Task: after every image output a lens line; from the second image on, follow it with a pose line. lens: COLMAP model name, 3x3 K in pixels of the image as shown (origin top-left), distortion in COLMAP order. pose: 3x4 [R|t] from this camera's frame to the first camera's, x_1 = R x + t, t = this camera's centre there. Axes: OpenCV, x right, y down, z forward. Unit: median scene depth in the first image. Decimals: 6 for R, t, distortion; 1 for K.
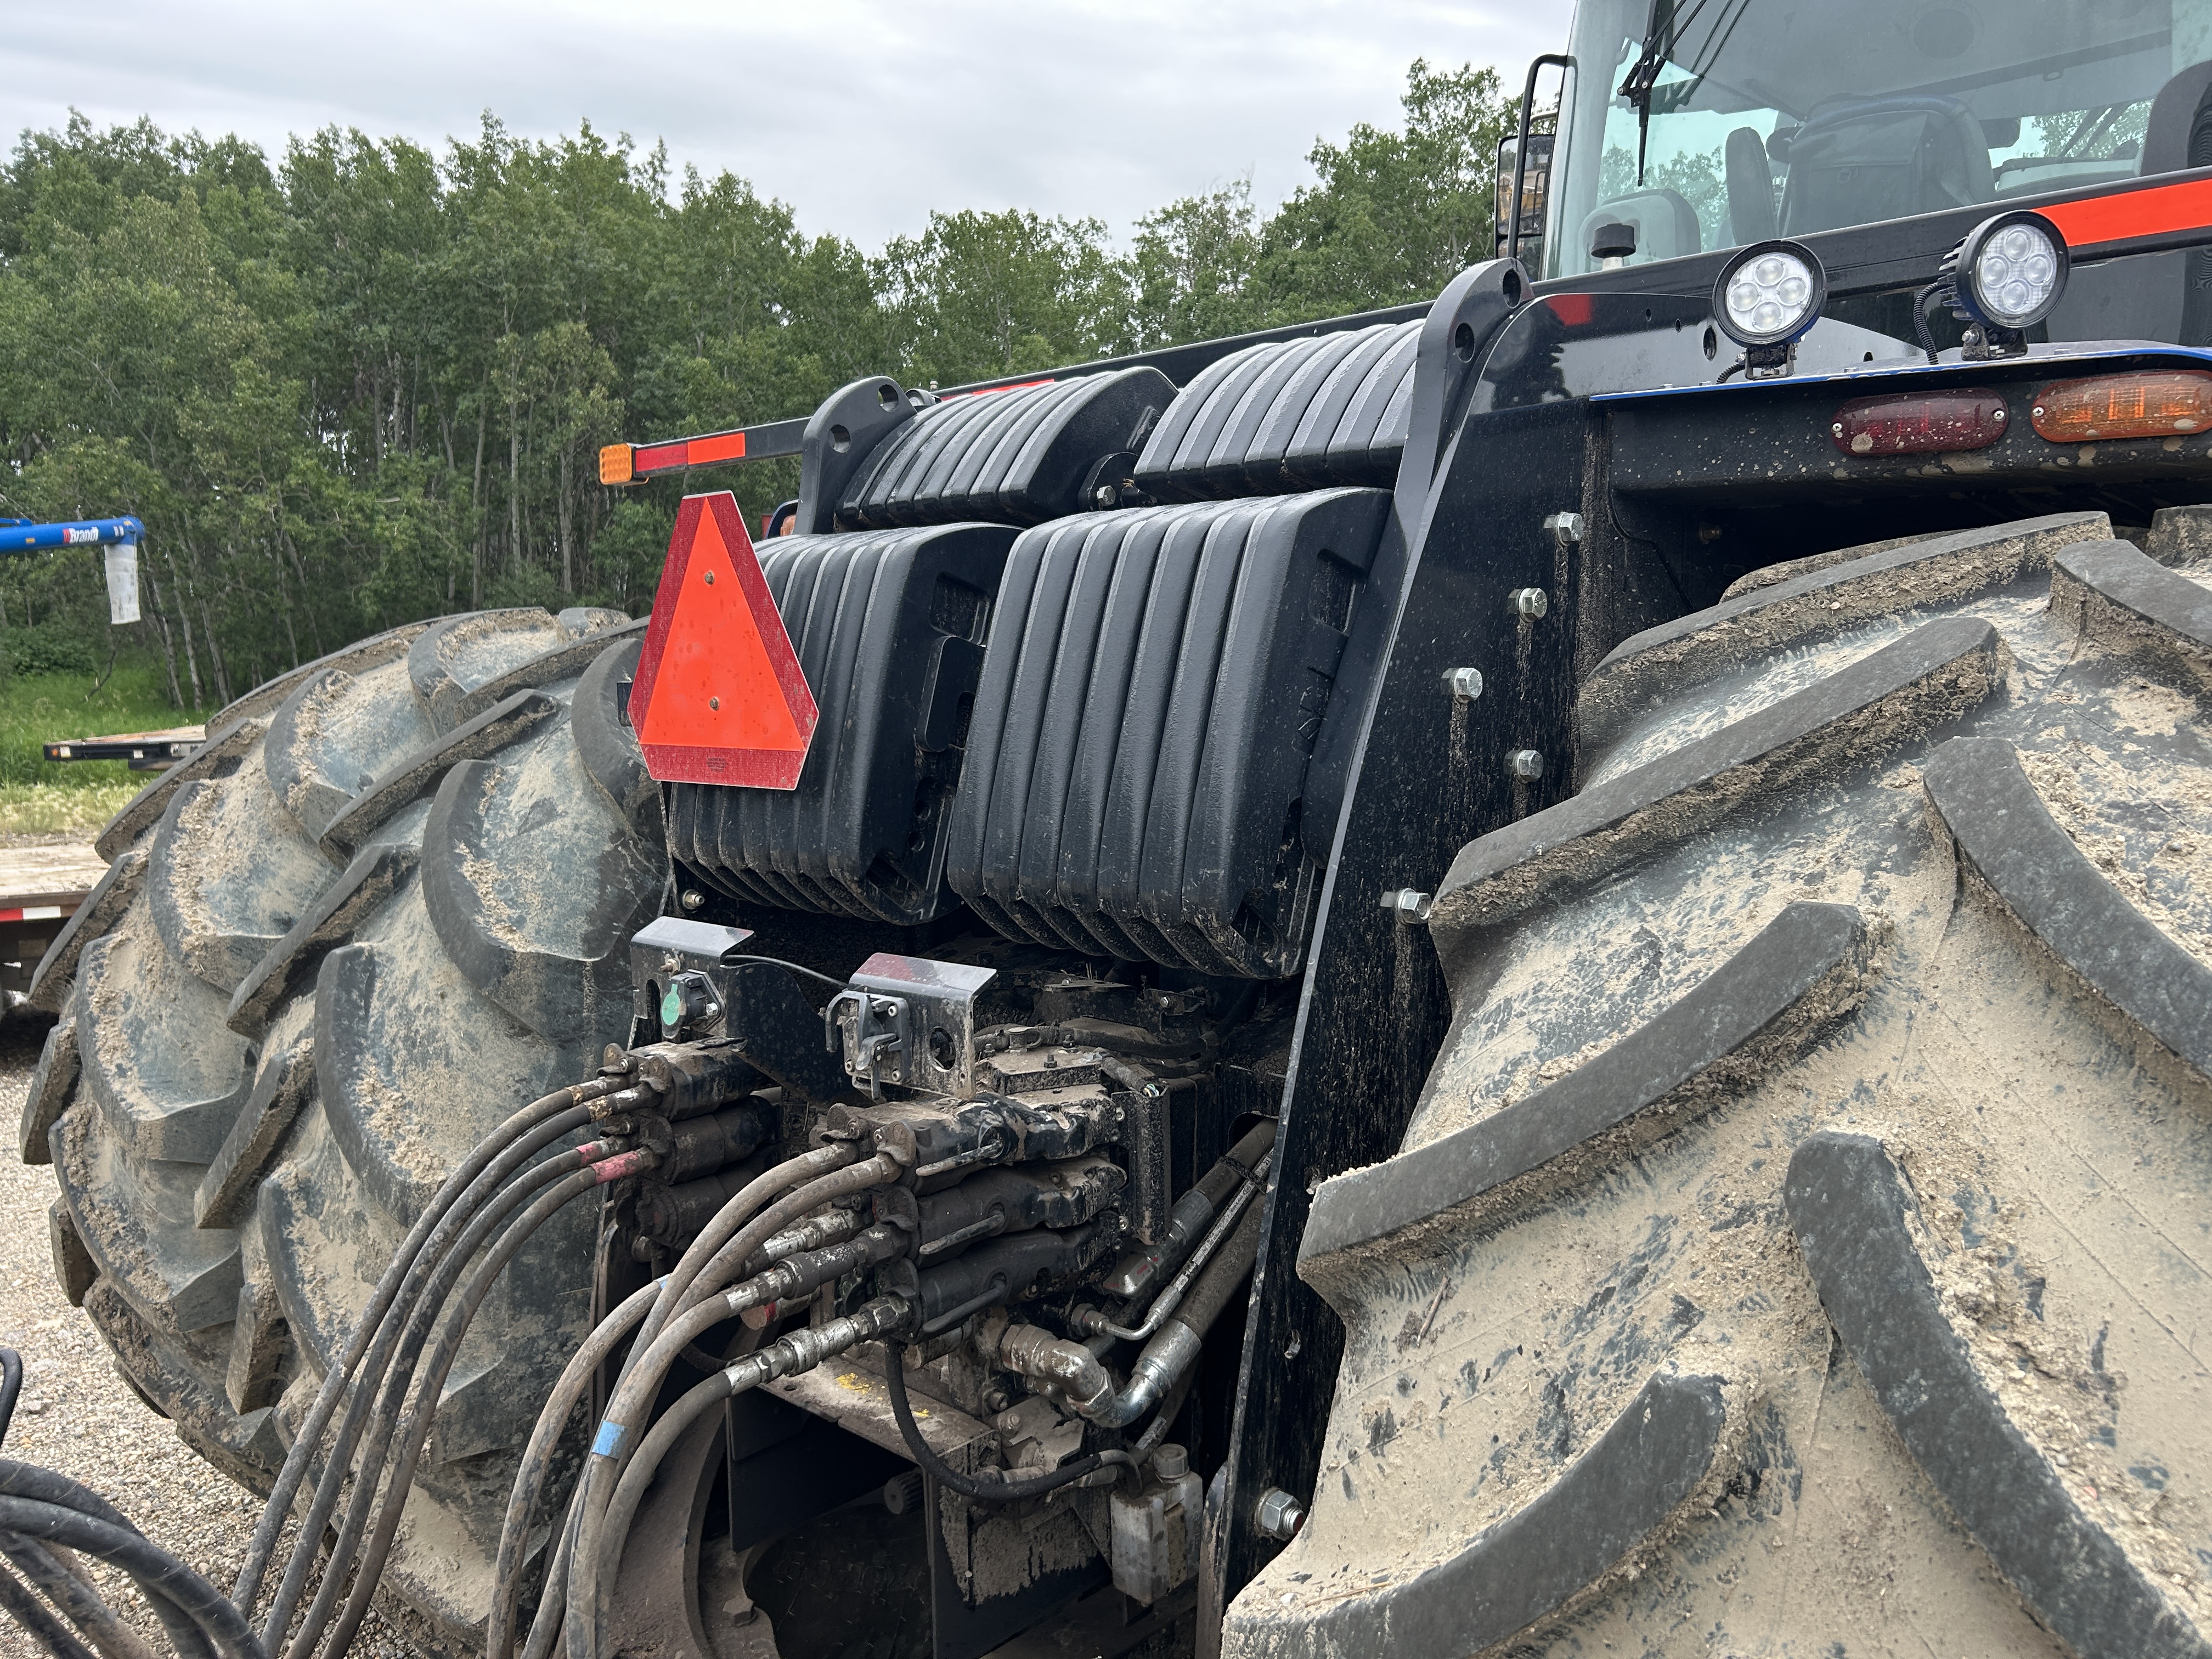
lens RADIAL K [[1653.5, 0, 1106.0], [0, 1653.5, 829.5], [0, 0, 1]] dist [0.011129, -0.031876]
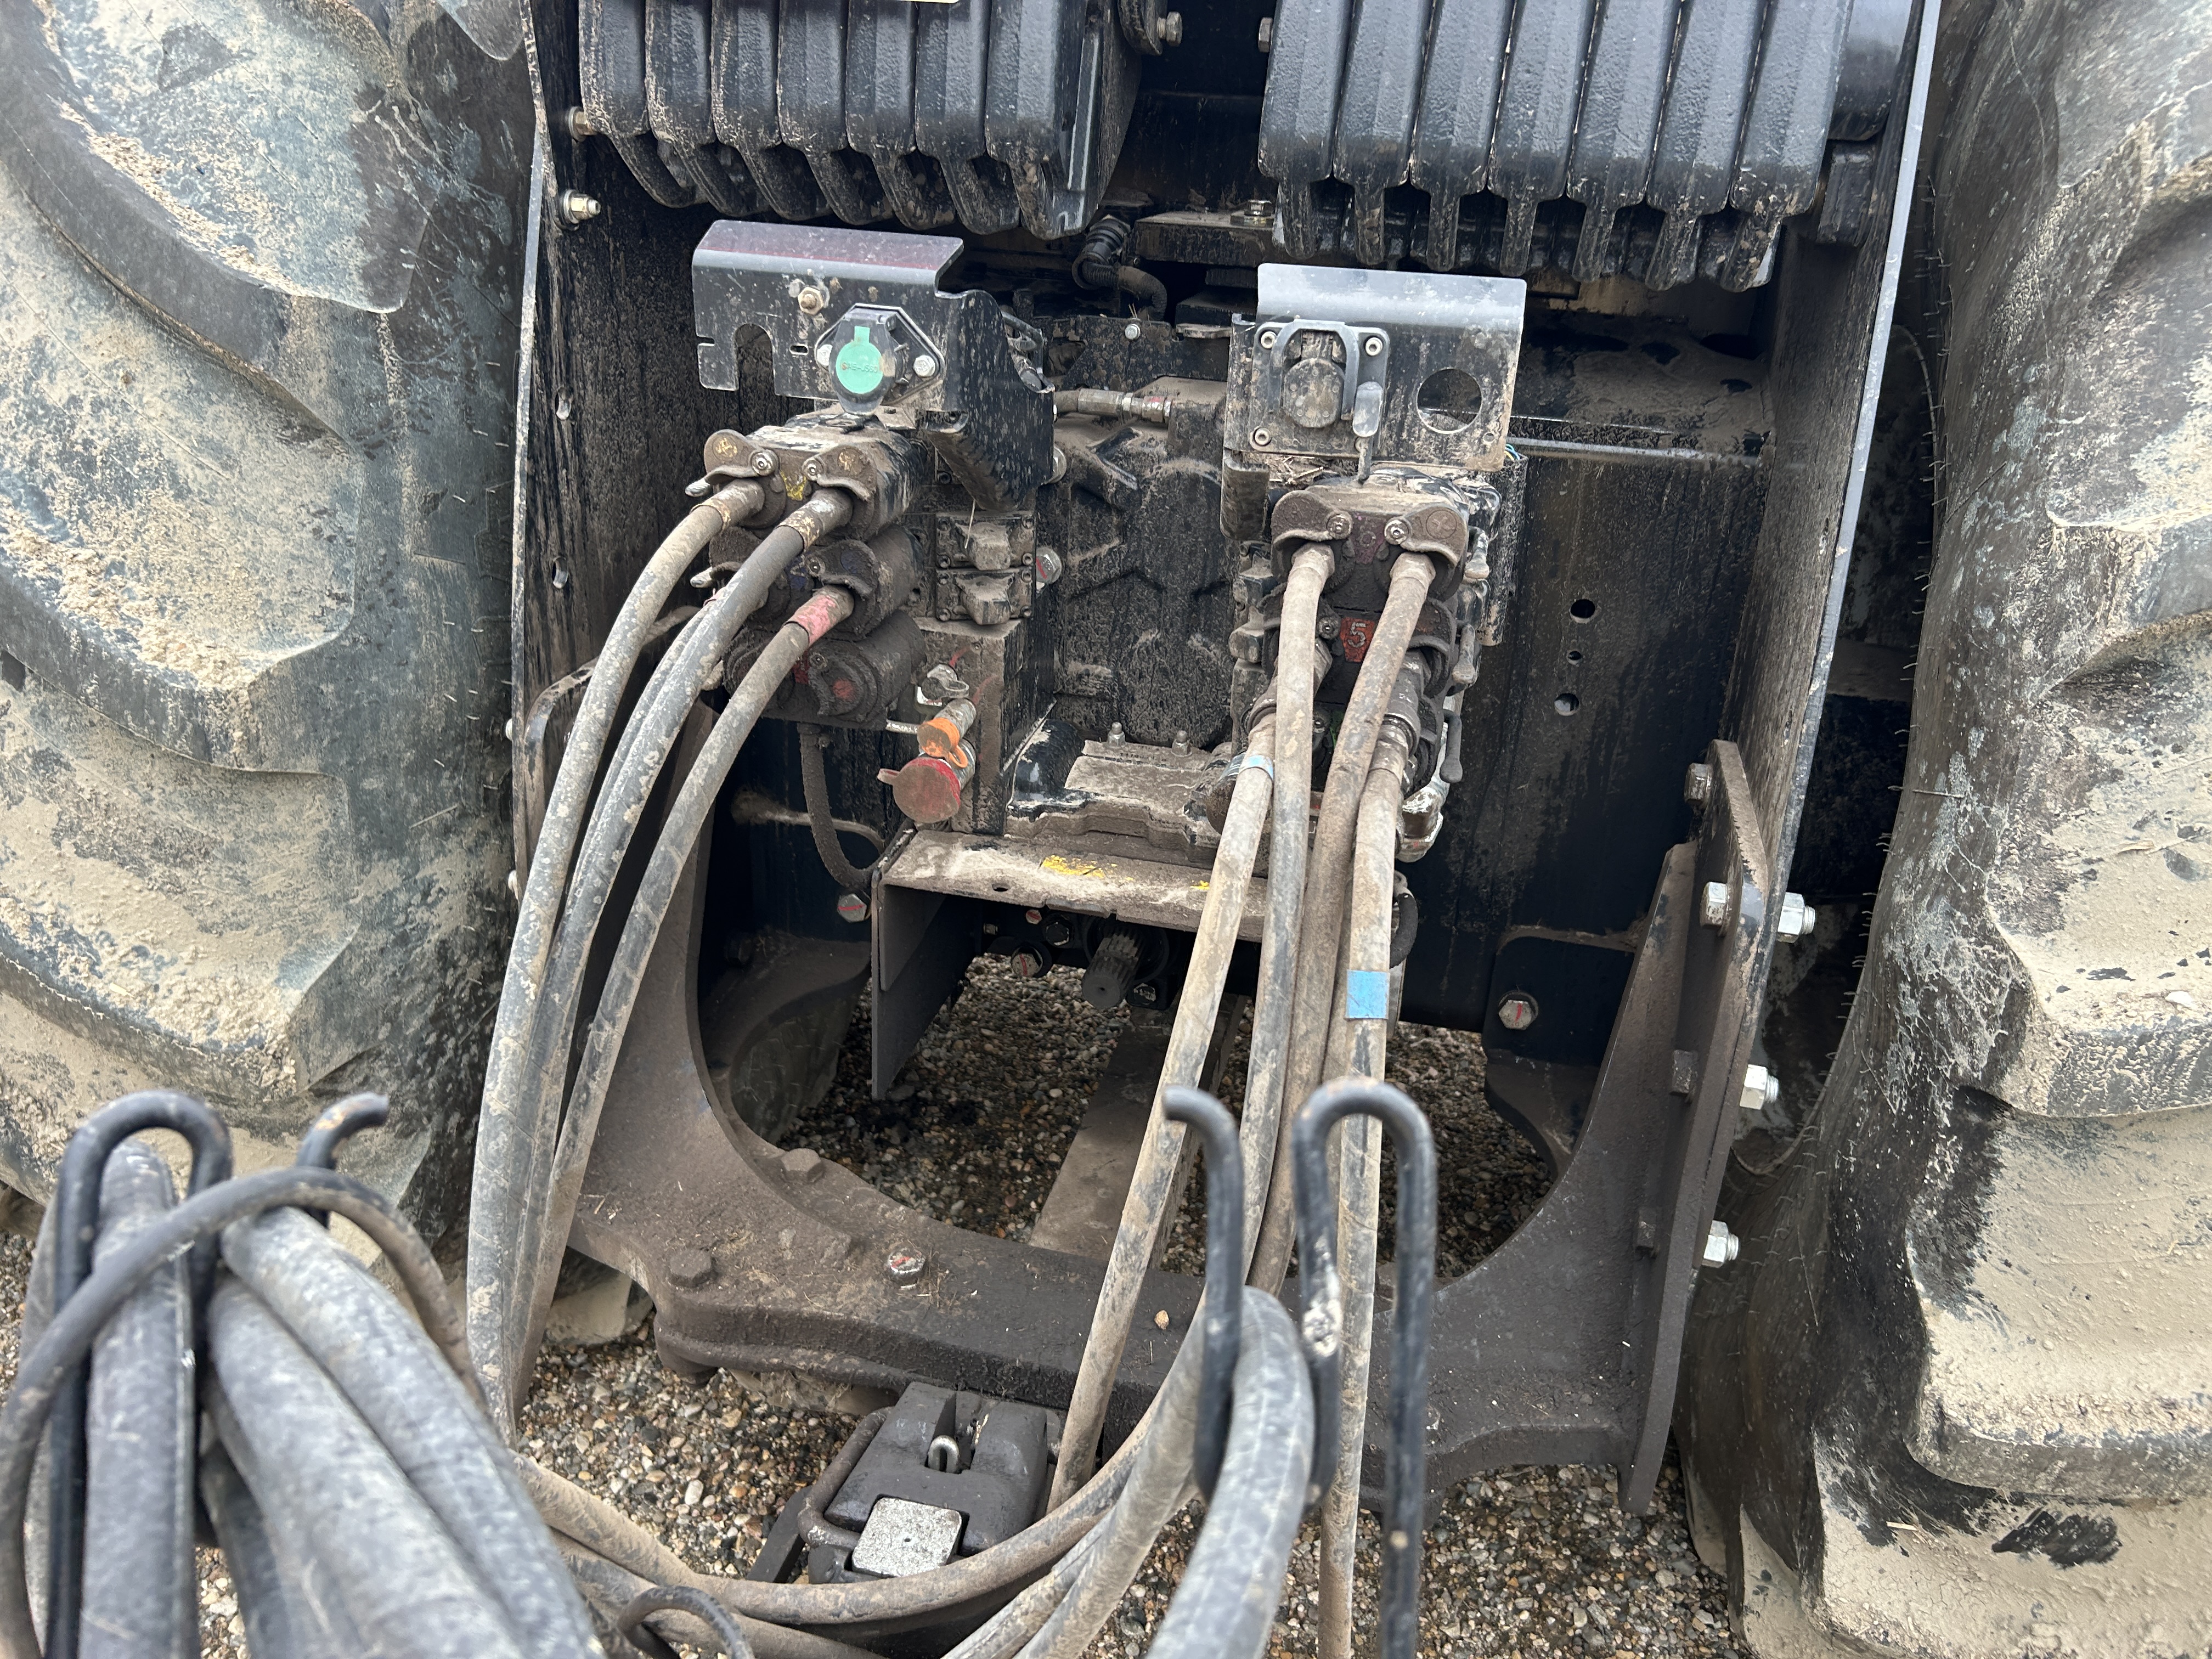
lens RADIAL K [[1653.5, 0, 1106.0], [0, 1653.5, 829.5], [0, 0, 1]] dist [0.011129, -0.031876]
pose [[0.862880, -0.161140, 0.479032, -0.413861], [-0.017298, 0.937840, 0.346636, 0.042609], [-0.505112, -0.307392, 0.806457, 0.312553]]
